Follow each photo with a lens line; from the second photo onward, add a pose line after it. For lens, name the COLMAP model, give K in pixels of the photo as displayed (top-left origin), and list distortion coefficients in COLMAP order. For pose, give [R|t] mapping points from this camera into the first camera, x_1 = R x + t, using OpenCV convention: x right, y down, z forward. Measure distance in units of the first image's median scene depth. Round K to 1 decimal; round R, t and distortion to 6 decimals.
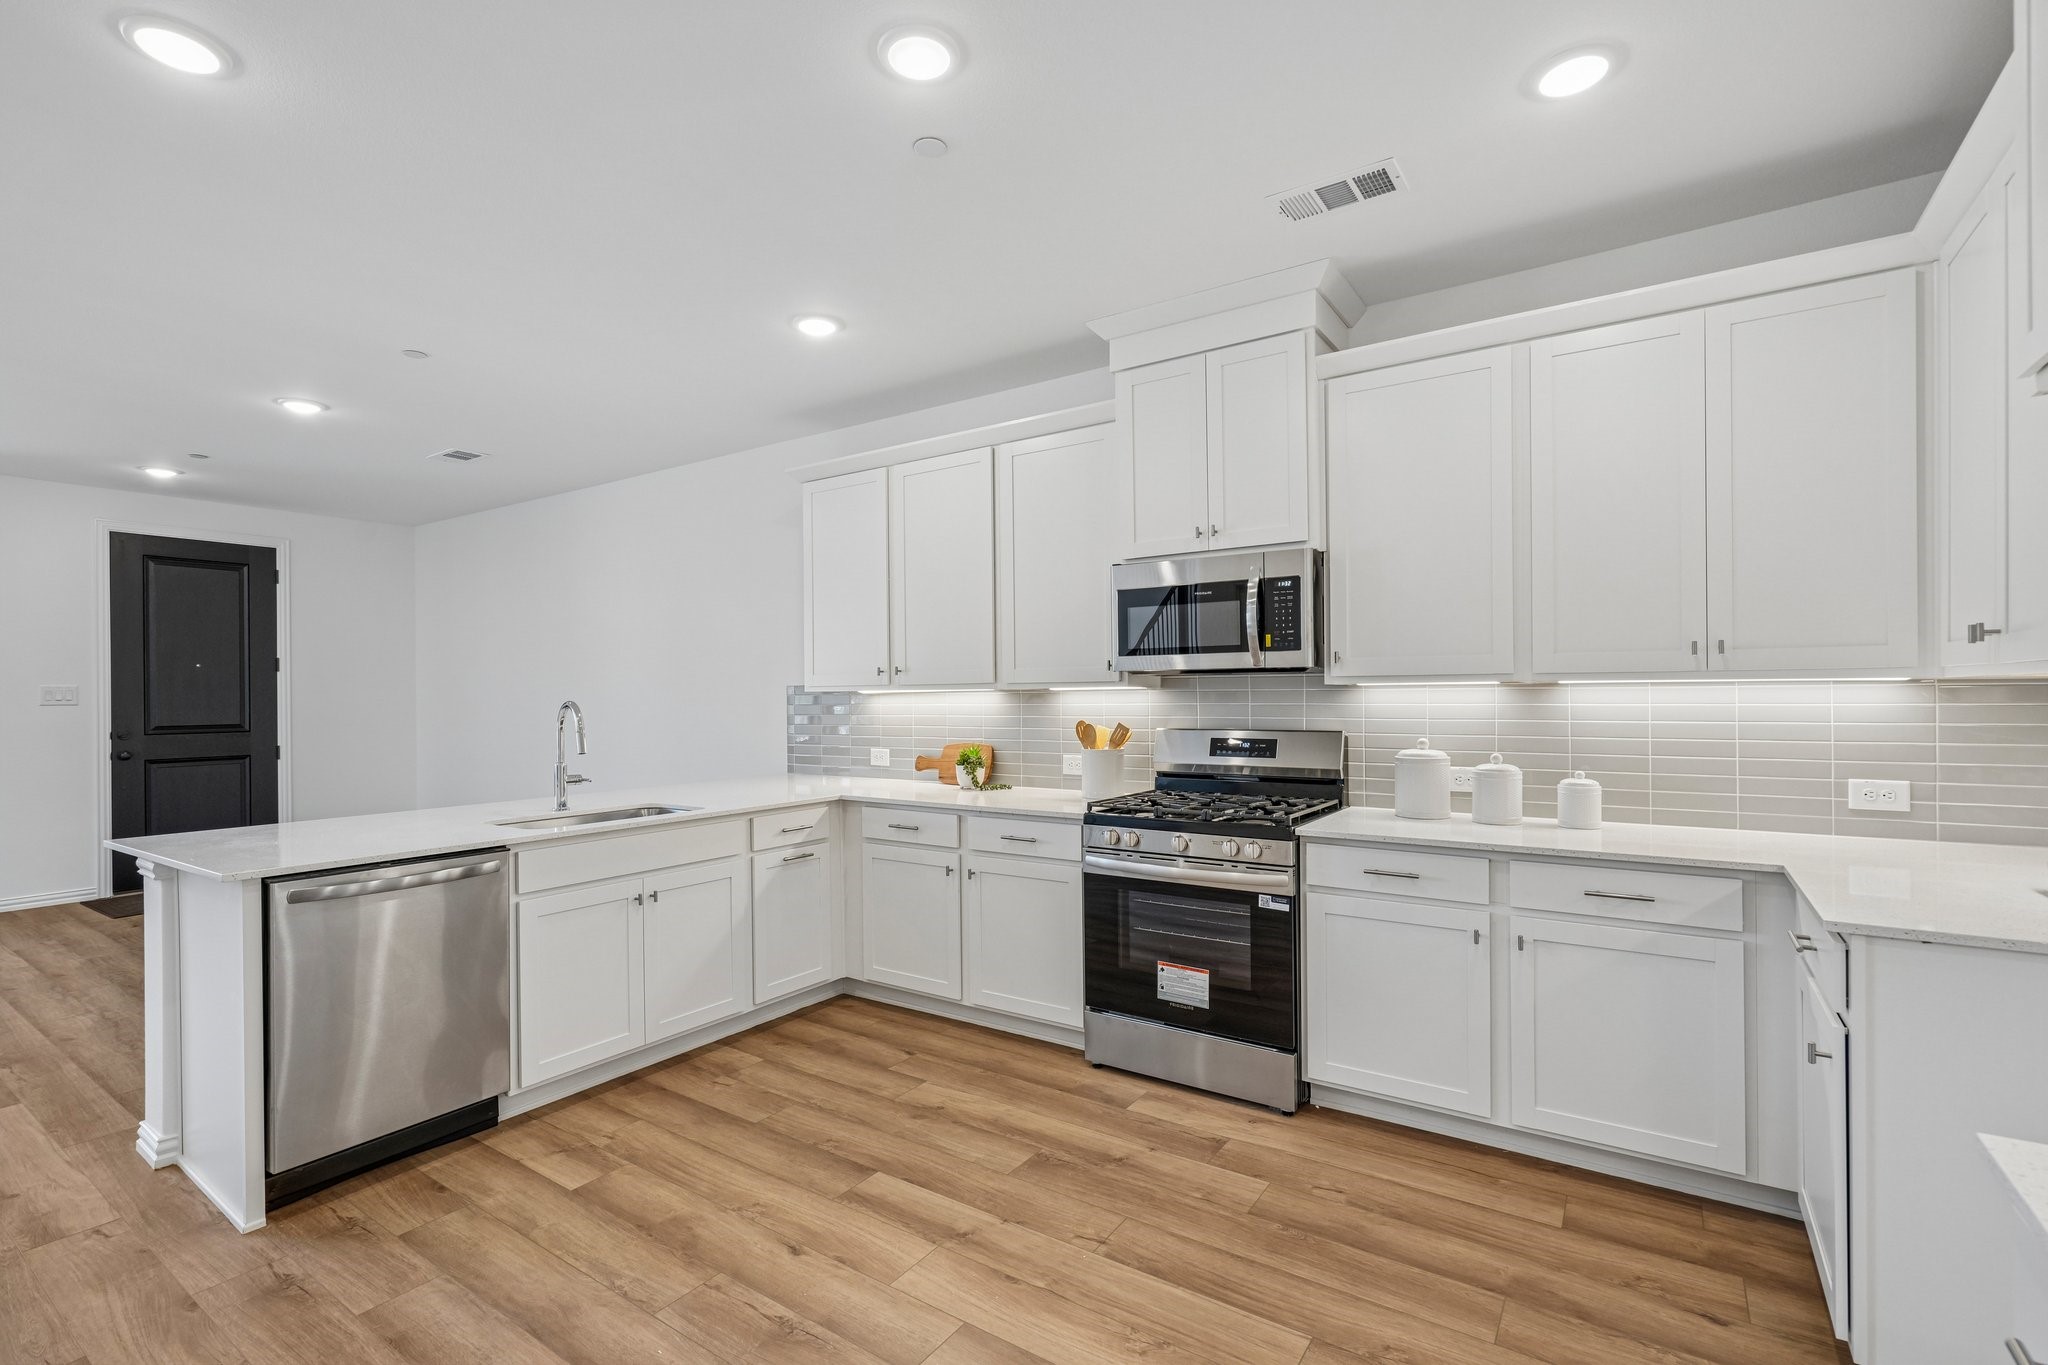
lens RADIAL K [[925.1, 0, 1022.2], [0, 925.1, 689.7], [0, 0, 1]] dist [-0.004812, 0.001906]
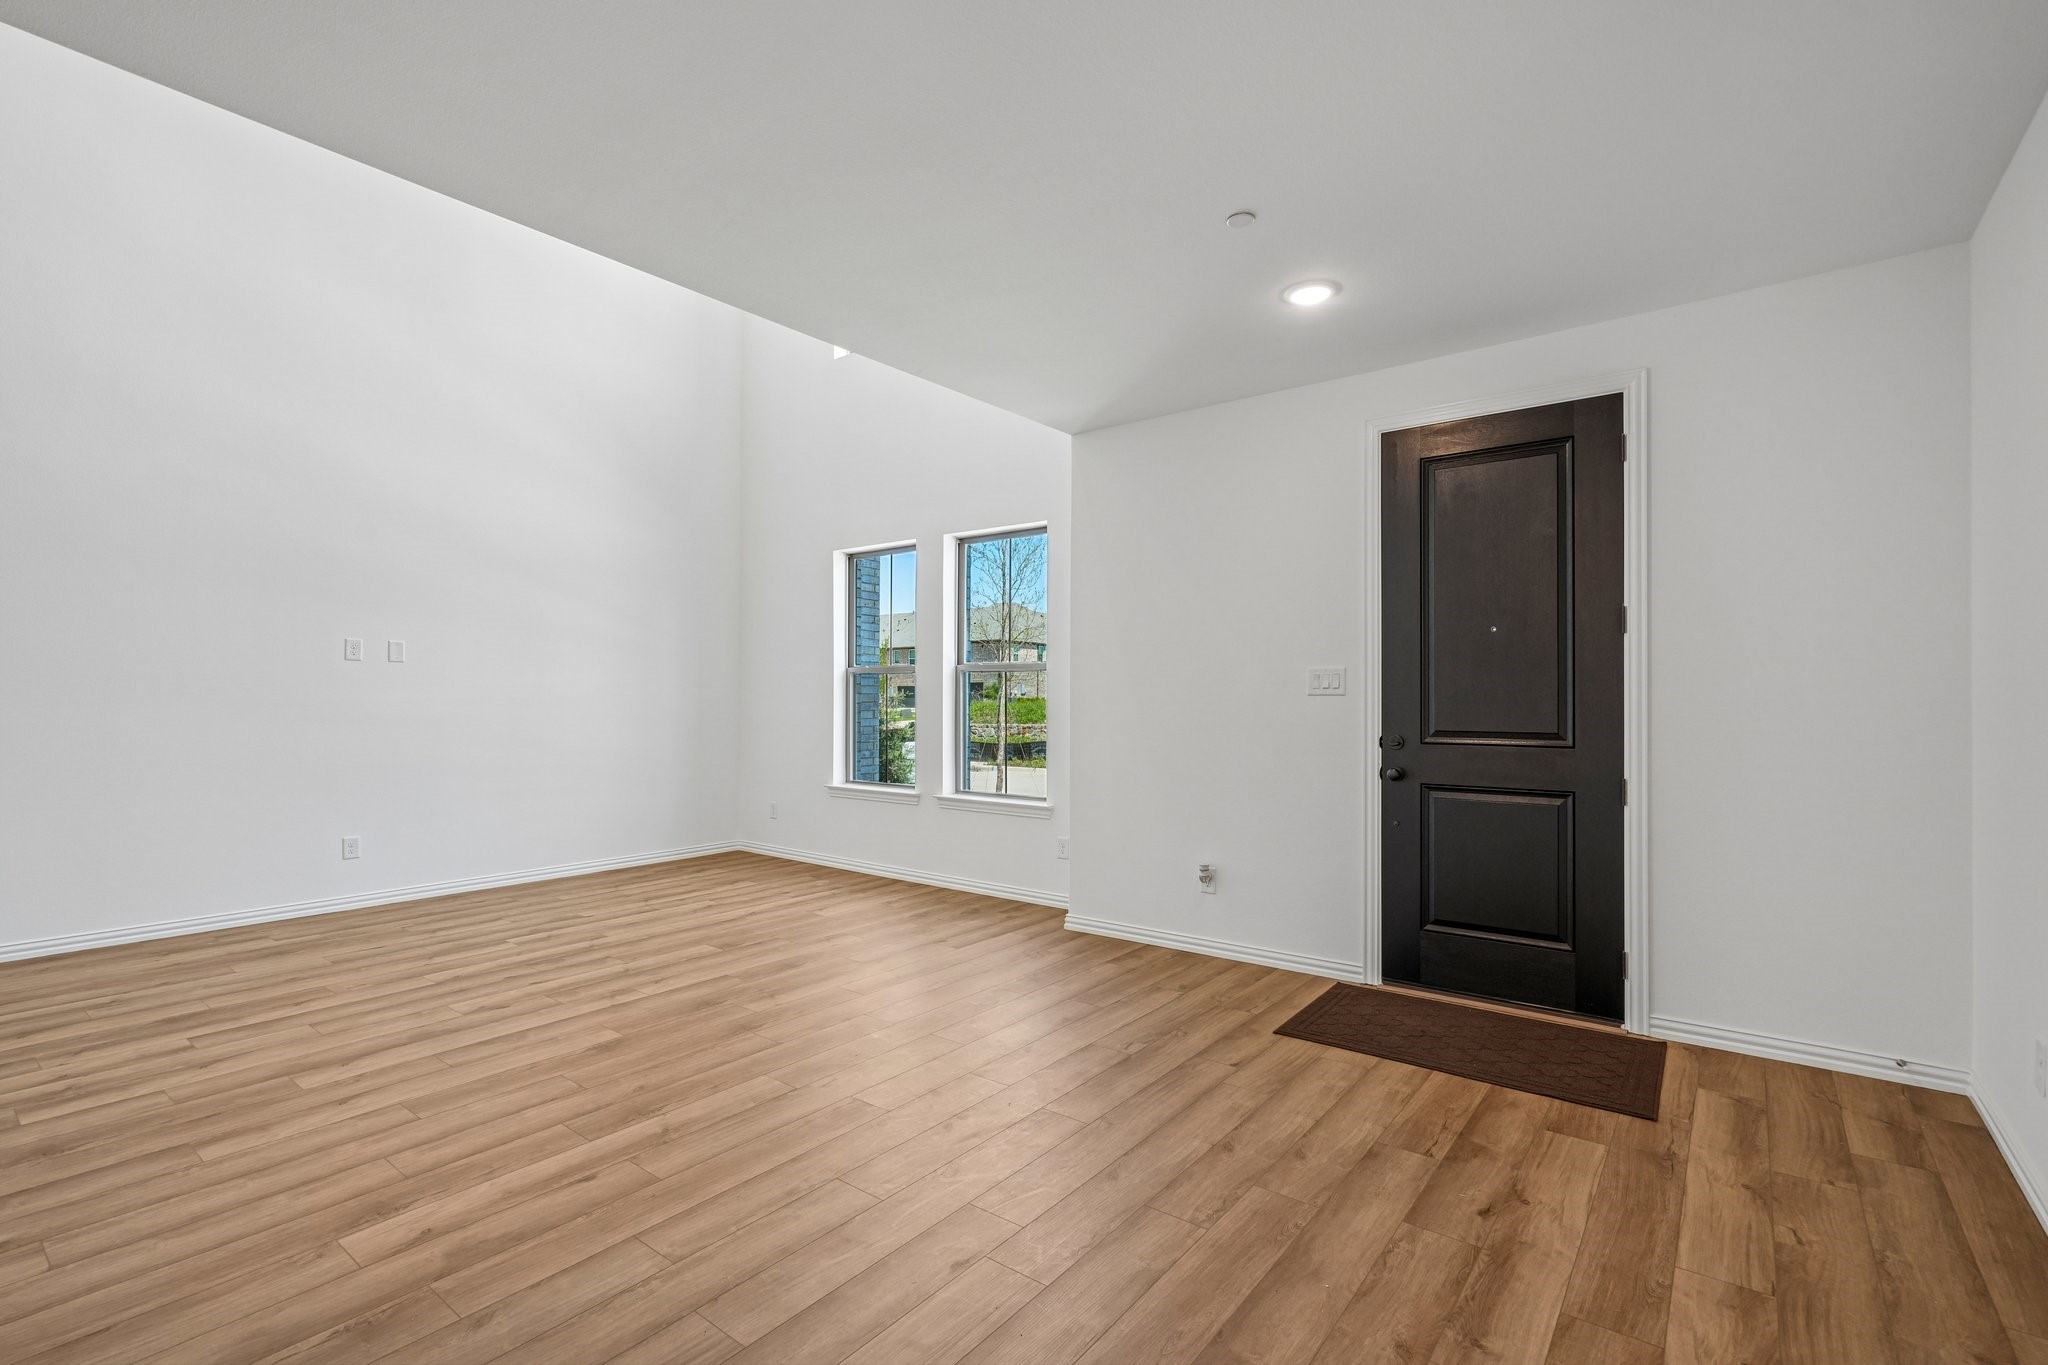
lens RADIAL K [[925.1, 0, 1022.7], [0, 925.1, 684.3], [0, 0, 1]] dist [-0.004812, 0.001906]
pose [[-0.064881, -0.007623, -0.997864, -0.596279], [0.002842, 0.999965, -0.007824, 0.025301], [0.997889, -0.003344, -0.064857, 1.511909]]
